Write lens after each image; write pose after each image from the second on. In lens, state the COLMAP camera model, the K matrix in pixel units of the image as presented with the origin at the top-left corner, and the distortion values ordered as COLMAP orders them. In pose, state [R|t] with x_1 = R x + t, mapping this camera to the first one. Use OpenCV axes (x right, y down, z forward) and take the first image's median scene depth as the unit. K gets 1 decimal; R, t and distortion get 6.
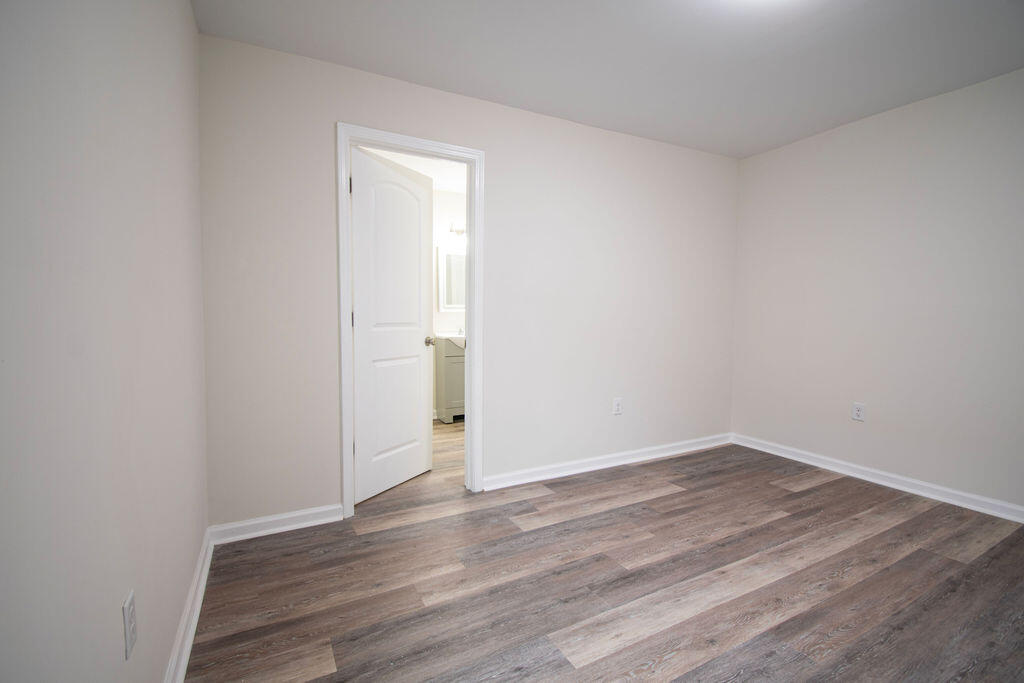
lens RADIAL K [[456.9, 0, 512.0], [0, 456.9, 341.5], [0, 0, 1]] dist [0.030861, -0.025374]
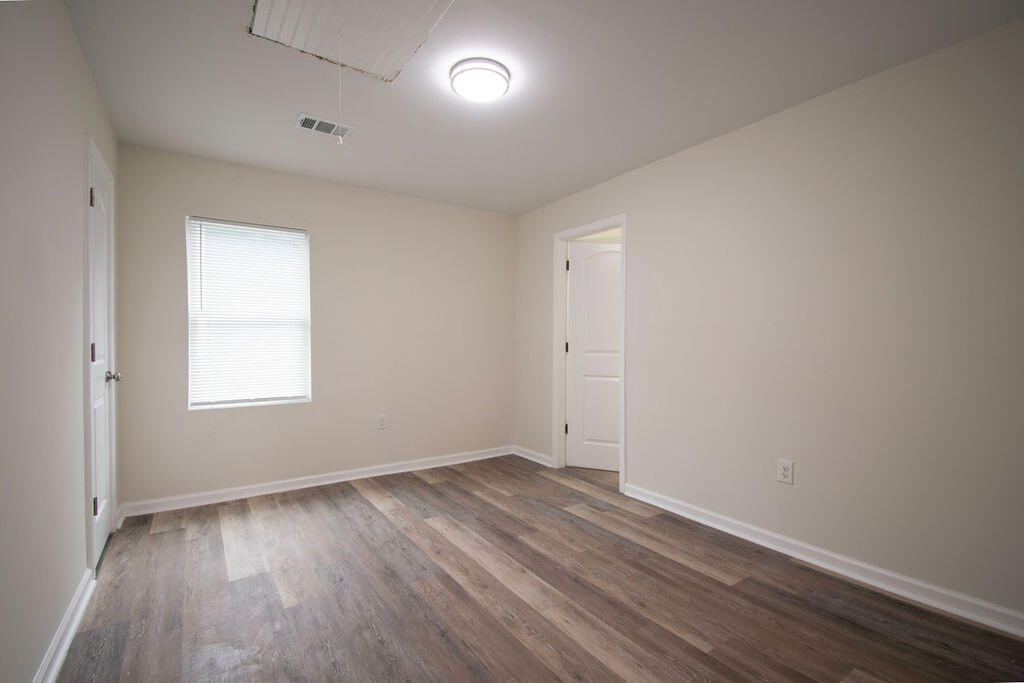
lens RADIAL K [[456.9, 0, 512.0], [0, 456.9, 341.5], [0, 0, 1]] dist [0.030861, -0.025374]
pose [[0.110999, -0.002767, -0.993817, 1.294907], [-0.068066, 0.997627, -0.010380, -0.040898], [0.991487, 0.068797, 0.110547, 0.662823]]
